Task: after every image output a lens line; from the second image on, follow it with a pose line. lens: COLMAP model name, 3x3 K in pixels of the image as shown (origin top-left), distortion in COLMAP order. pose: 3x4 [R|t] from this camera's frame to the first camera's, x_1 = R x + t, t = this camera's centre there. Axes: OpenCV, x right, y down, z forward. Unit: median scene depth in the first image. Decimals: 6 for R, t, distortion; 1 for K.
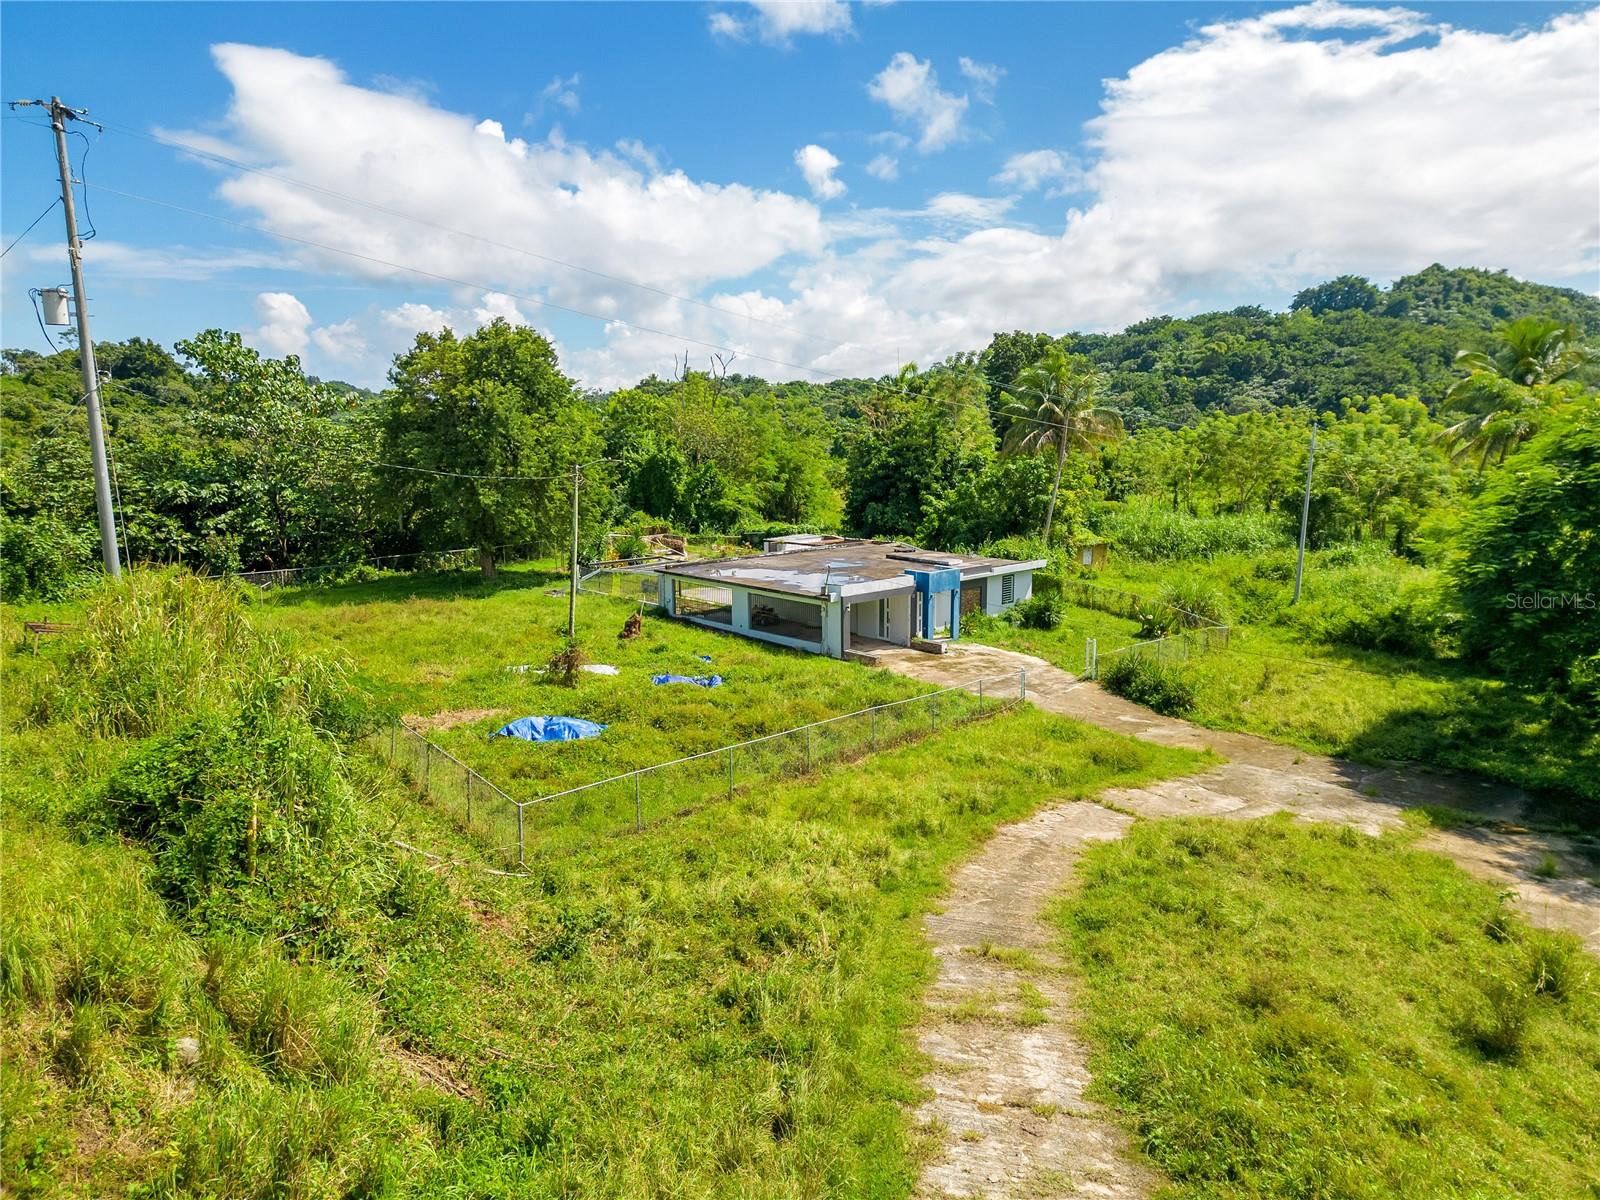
lens RADIAL K [[1105.2, 0, 797.3], [0, 1105.2, 604.6], [0, 0, 1]] dist [0.073952, -0.074294]
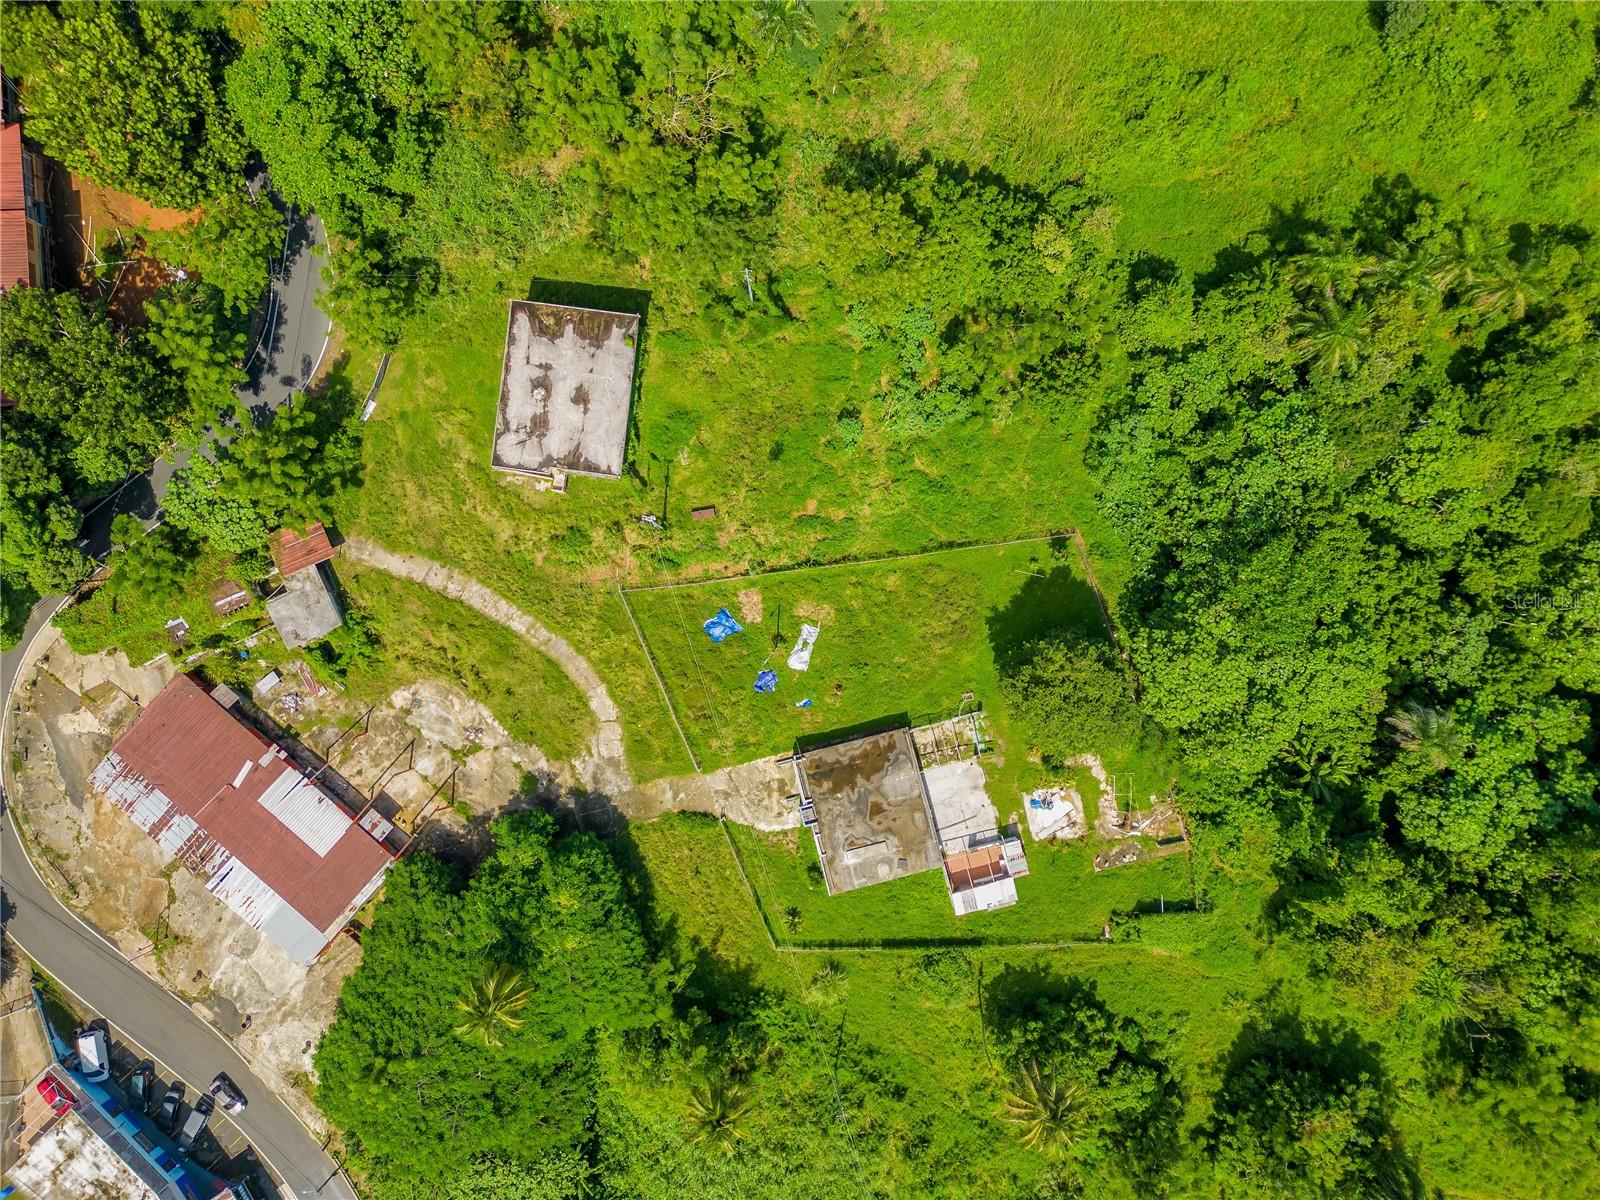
lens RADIAL K [[1105.2, 0, 797.3], [0, 1105.2, 604.6], [0, 0, 1]] dist [0.073952, -0.074294]
pose [[-0.469730, 0.882806, 0.002690, -0.294304], [-0.134442, -0.074545, 0.988114, -2.558109], [0.872513, 0.463785, 0.153702, 0.463899]]
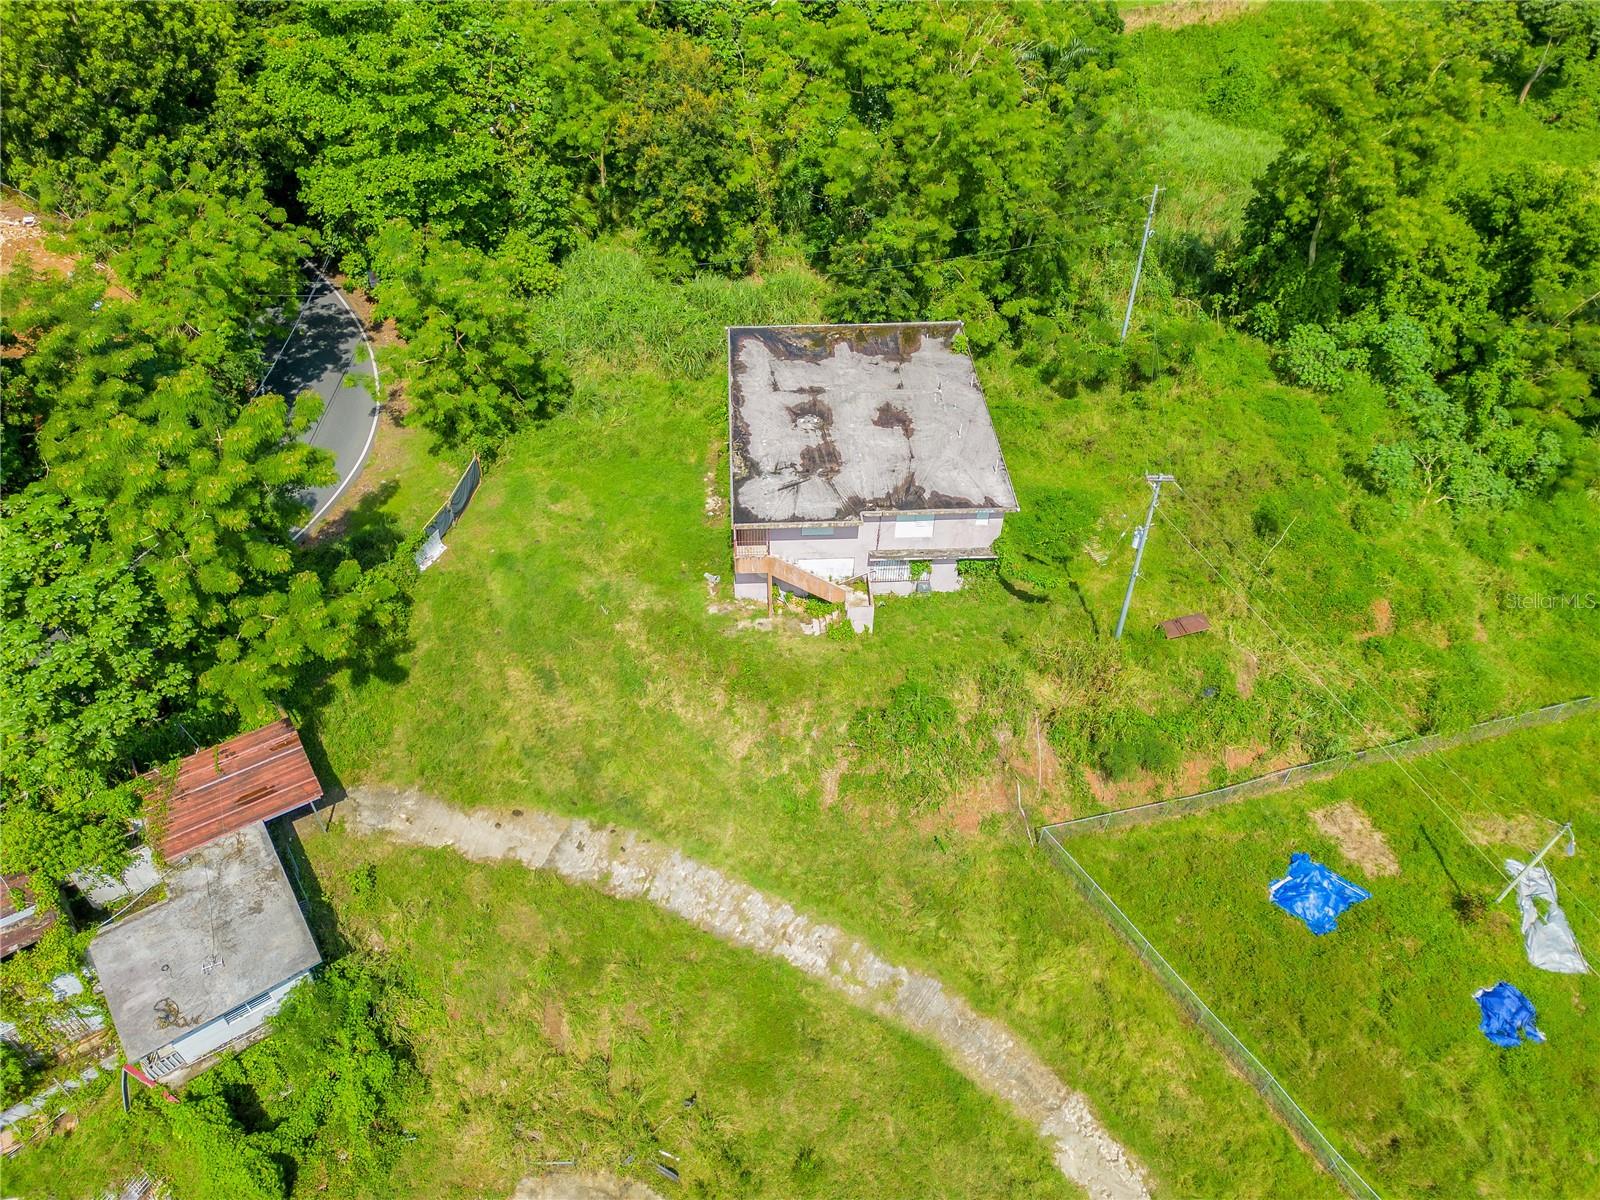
lens RADIAL K [[1130.3, 0, 800.0], [0, 1130.3, 600.0], [0, 0, 1]] dist [0.093338, -0.085189]
pose [[-0.304453, 0.664163, -0.682785, 0.537819], [-0.171465, 0.666891, 0.725159, -0.787082], [0.936967, 0.337851, -0.089156, 0.294492]]
